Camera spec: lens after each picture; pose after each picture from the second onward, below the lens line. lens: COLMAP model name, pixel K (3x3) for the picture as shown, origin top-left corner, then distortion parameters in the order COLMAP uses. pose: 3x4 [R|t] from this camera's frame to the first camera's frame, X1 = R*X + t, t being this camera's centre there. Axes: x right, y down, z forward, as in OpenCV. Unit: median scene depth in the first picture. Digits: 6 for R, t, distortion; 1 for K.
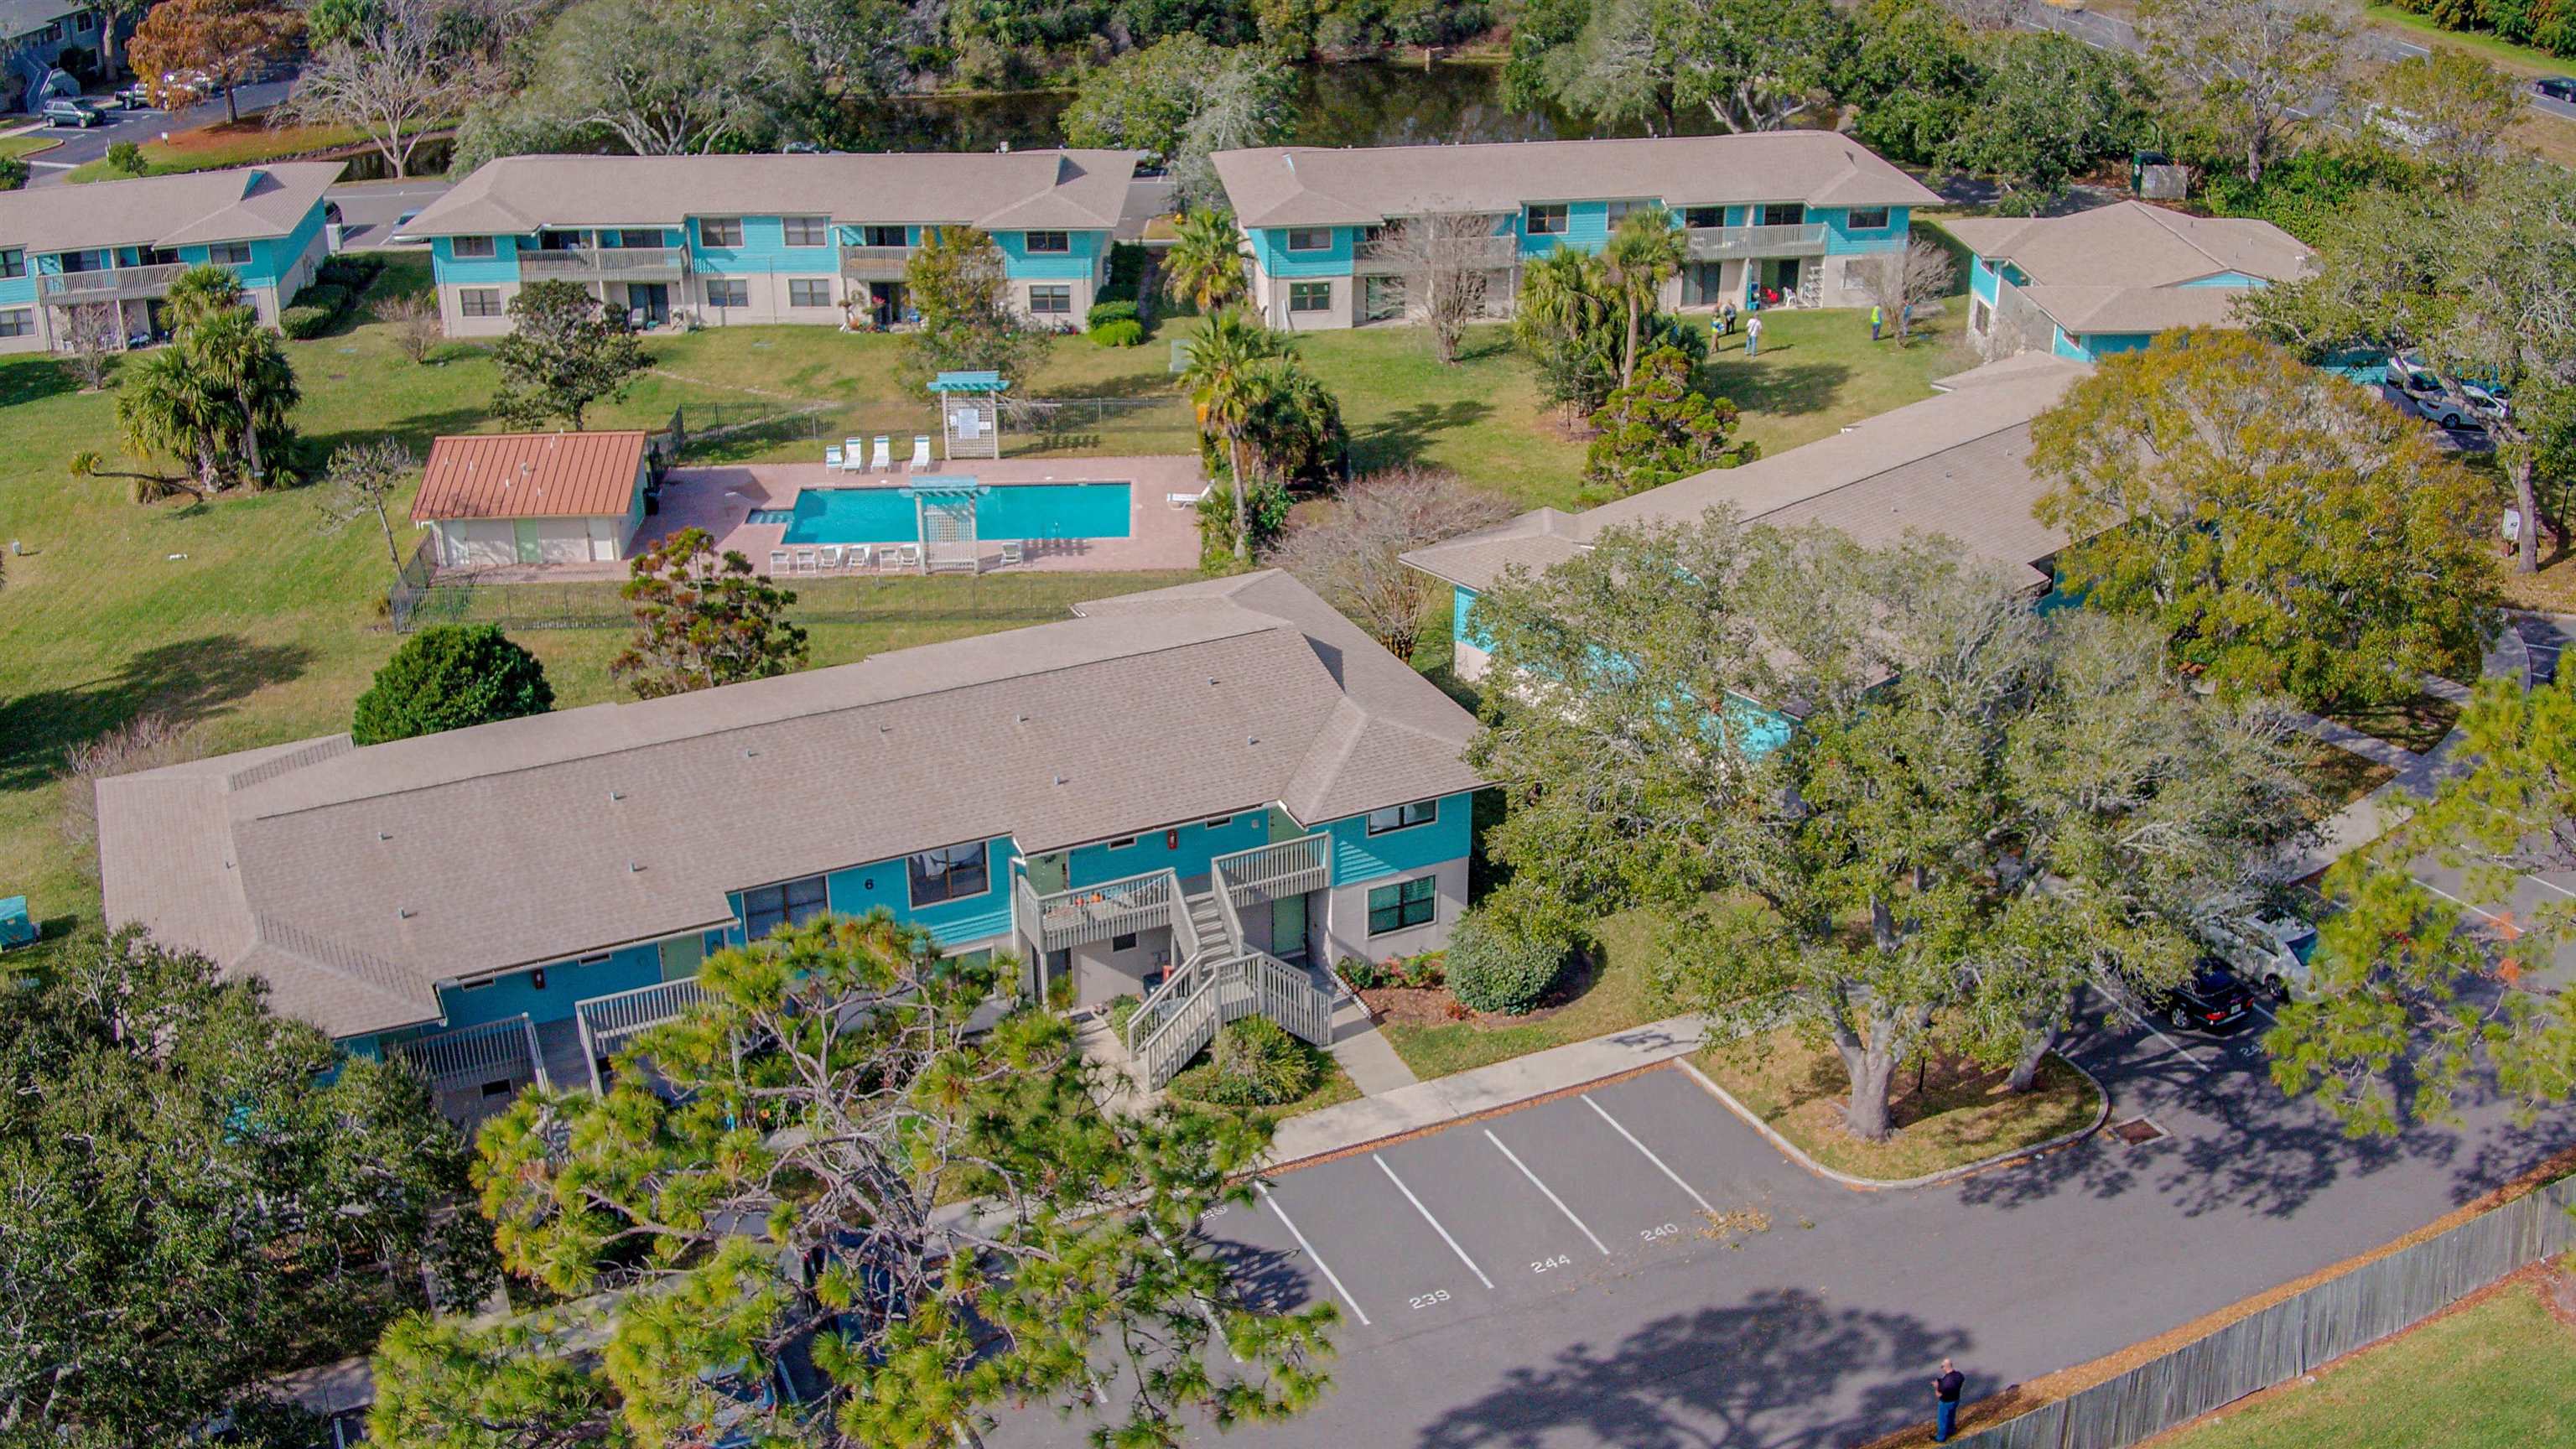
lens RADIAL K [[2773.5, 0, 1293.6], [0, 2773.5, 723.6], [0, 0, 1]] dist [0.003936, 0.000000]
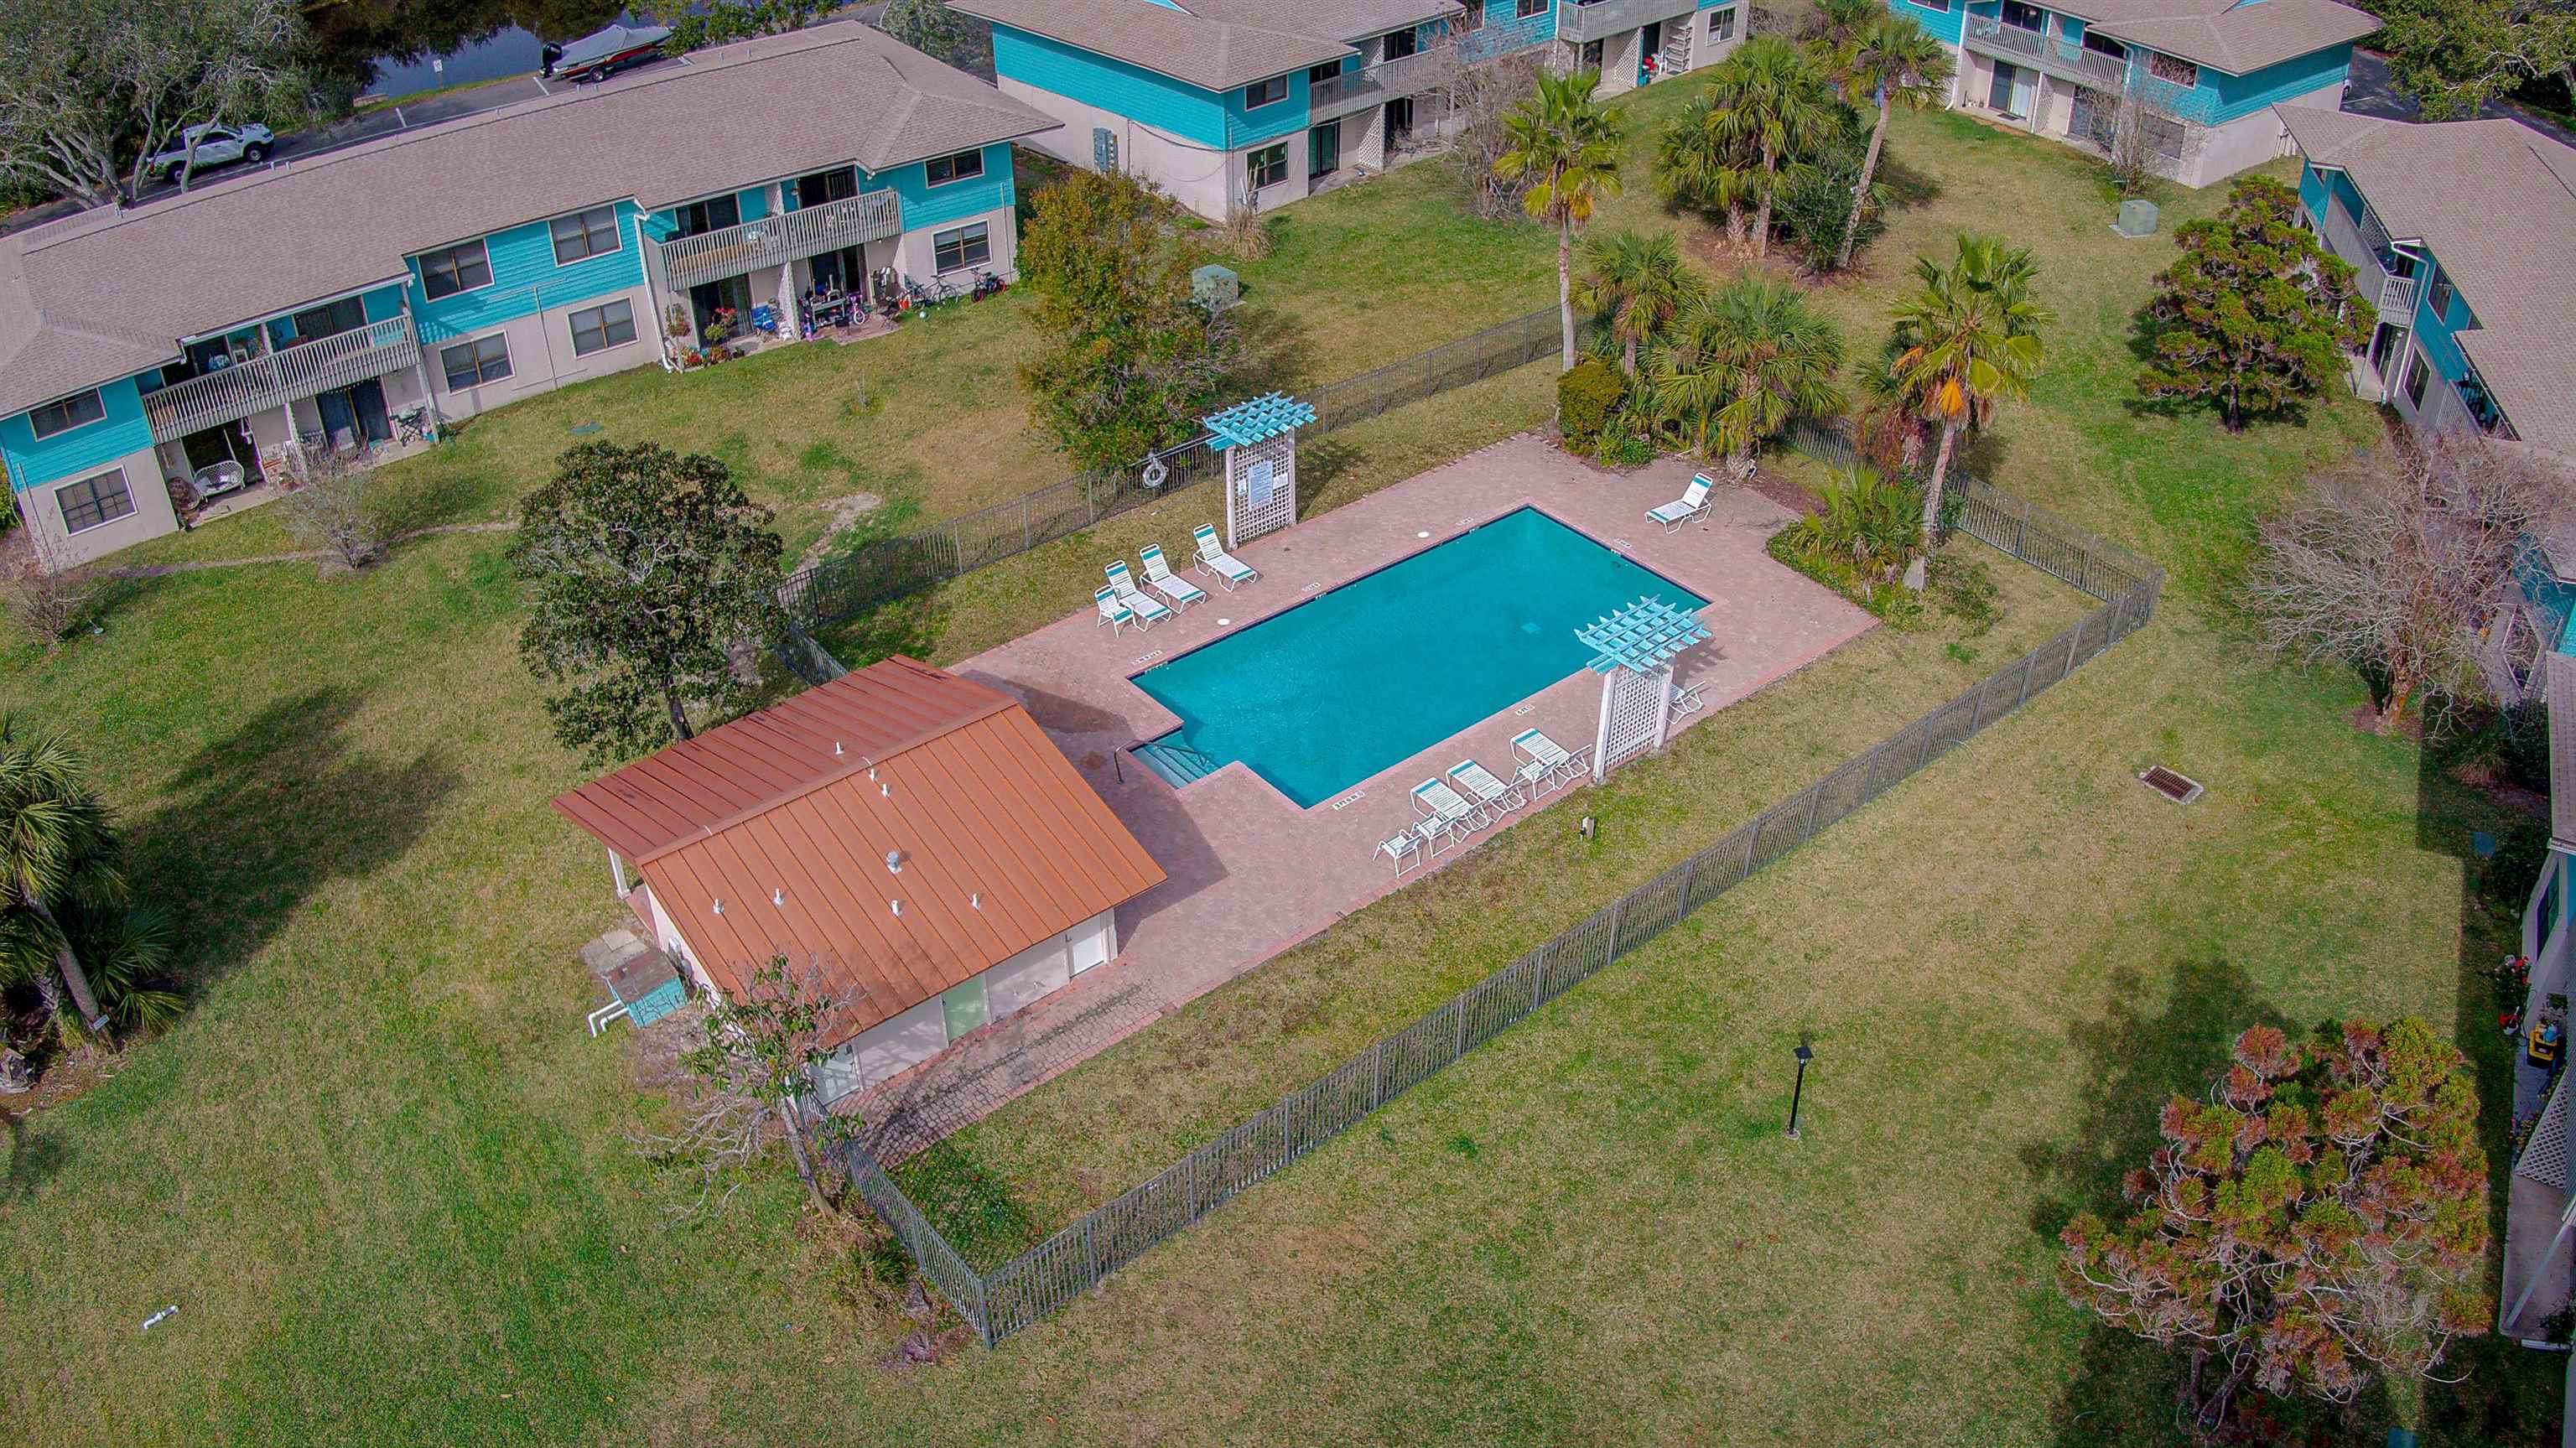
lens RADIAL K [[2005.0, 0, 1290.4], [0, 2005.0, 732.6], [0, 0, 1]] dist [-0.116079, 0.008759]
pose [[0.796429, -0.349370, 0.493601, -0.307184], [0.244988, 0.932652, 0.264840, -0.150678], [-0.552885, -0.090000, 0.828383, 0.533149]]
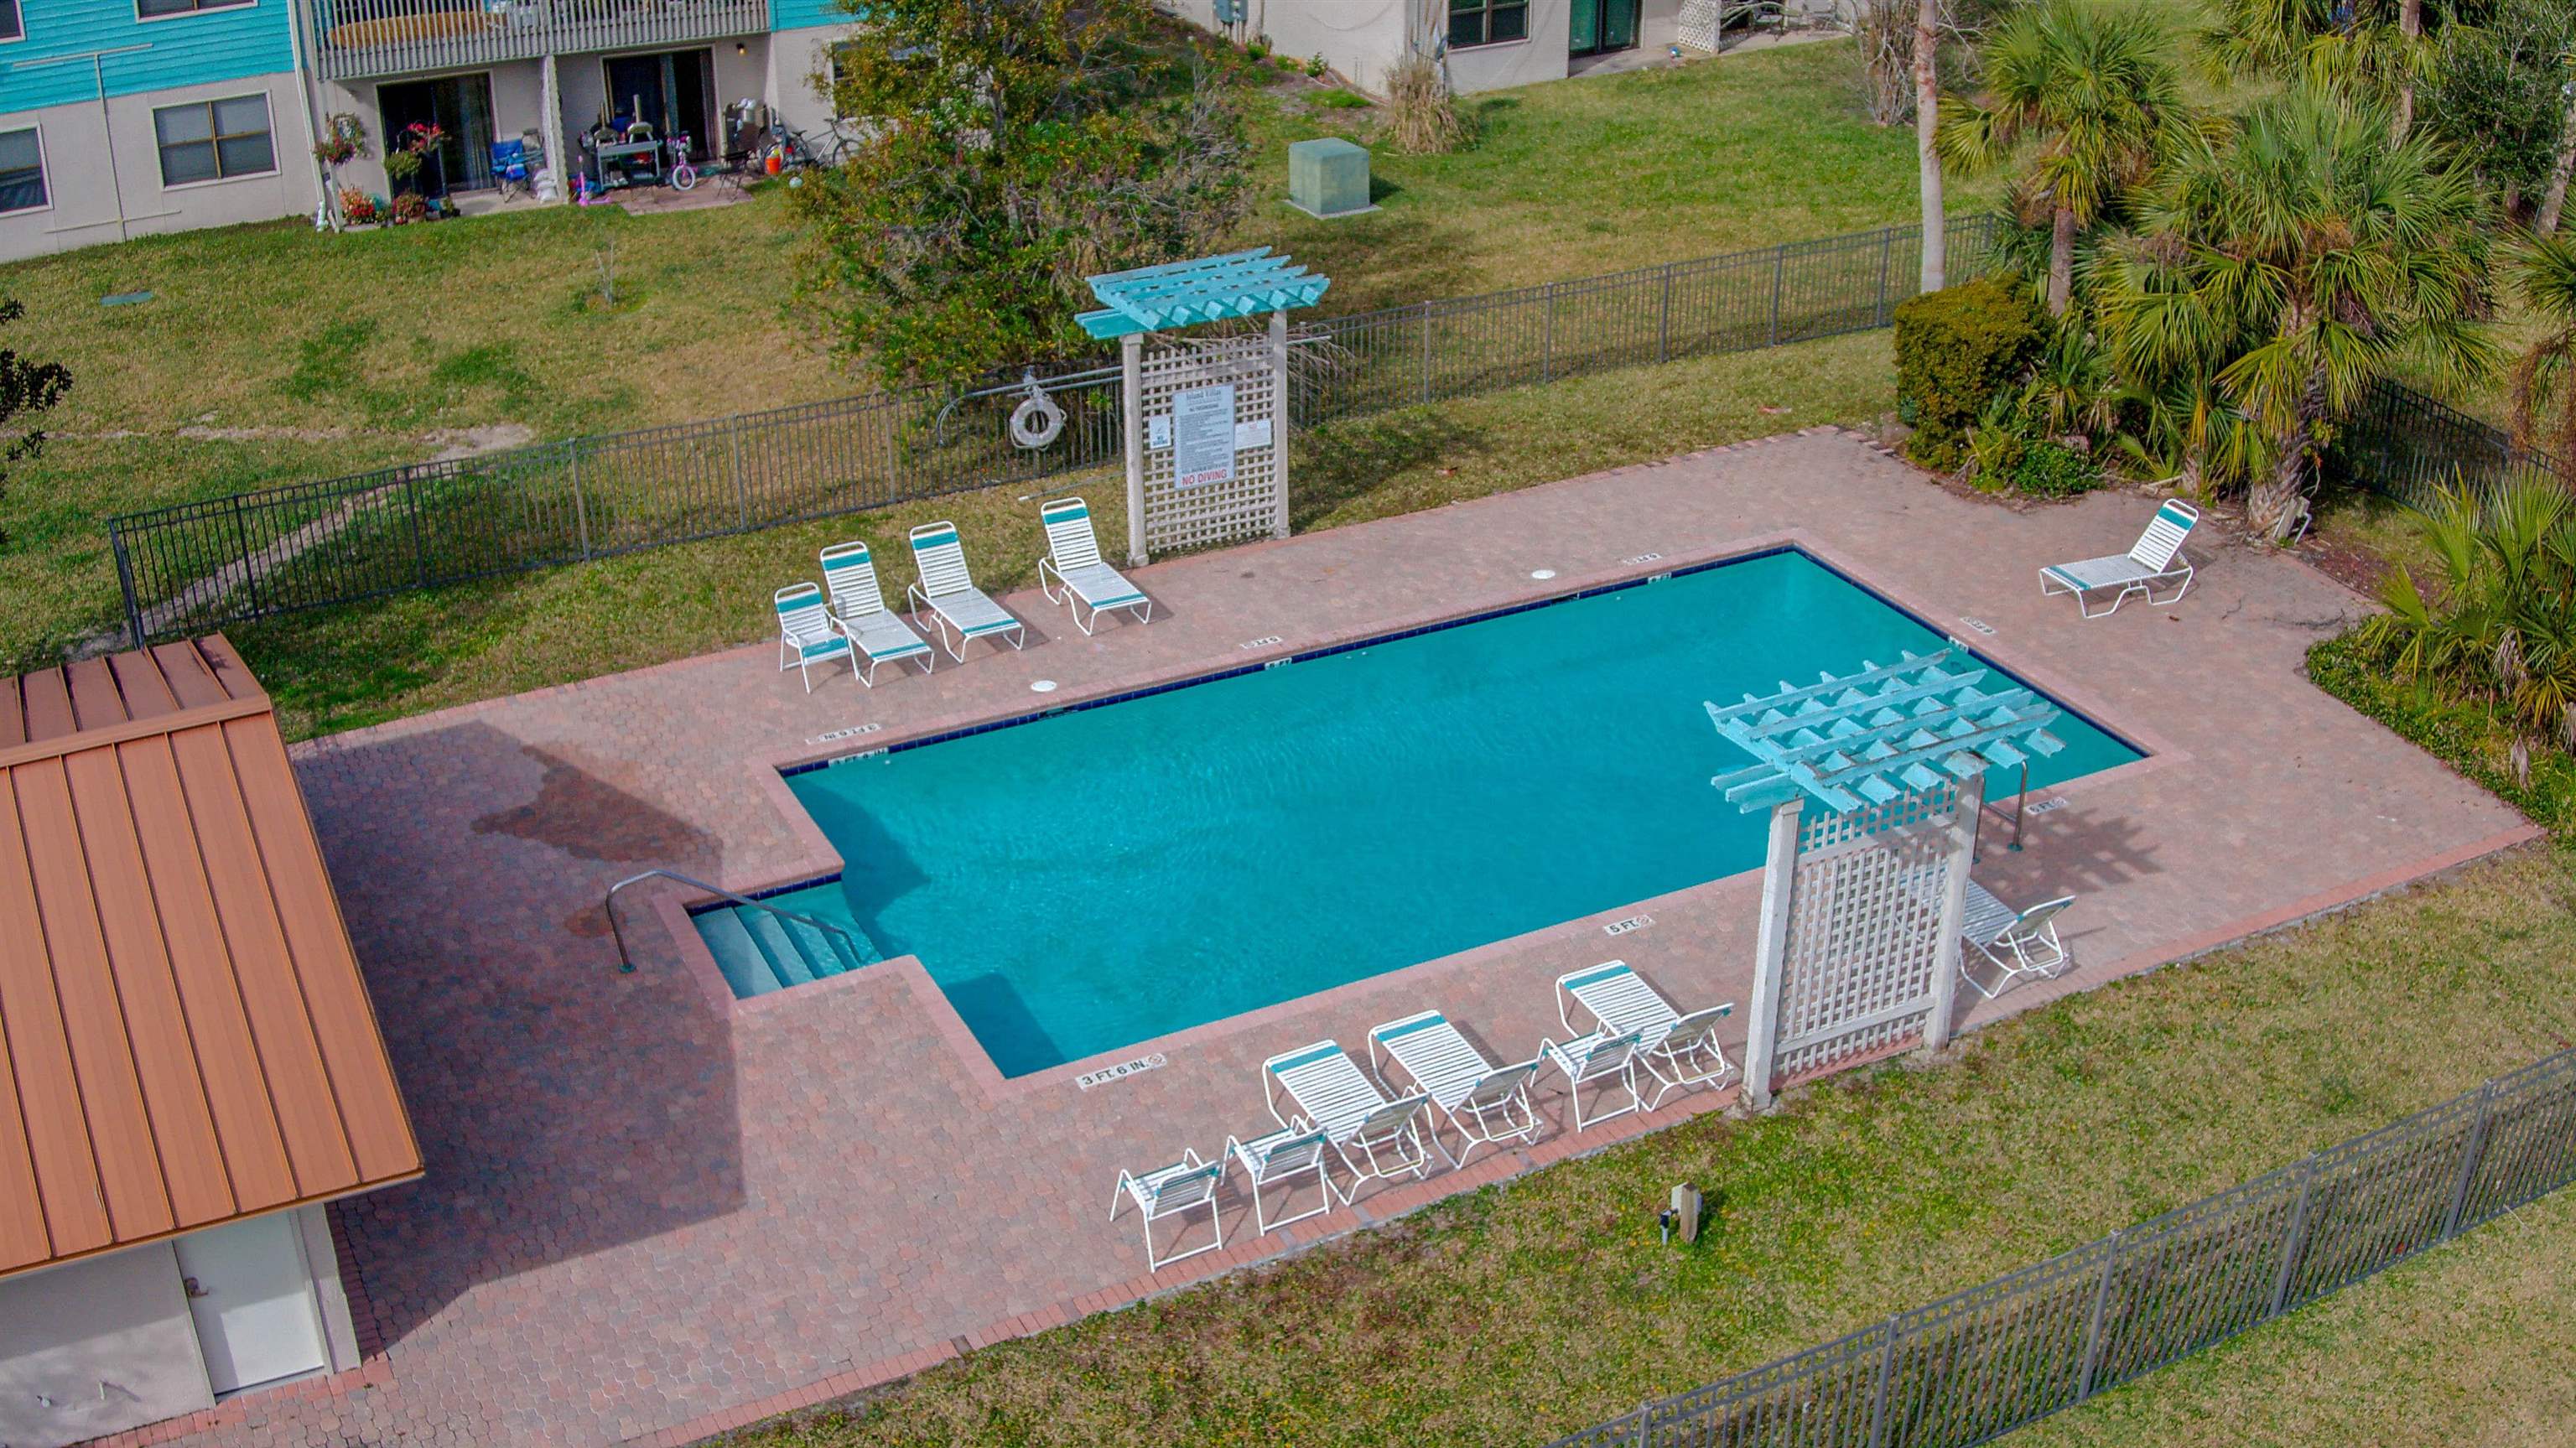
lens RADIAL K [[2801.6, 0, 1270.2], [0, 2801.6, 720.3], [0, 0, 1]] dist [-0.145213, 0.000000]
pose [[0.908307, -0.186625, 0.374366, -0.198067], [0.167411, 0.982343, 0.083524, -0.088252], [-0.383343, -0.013193, 0.923512, 0.623566]]
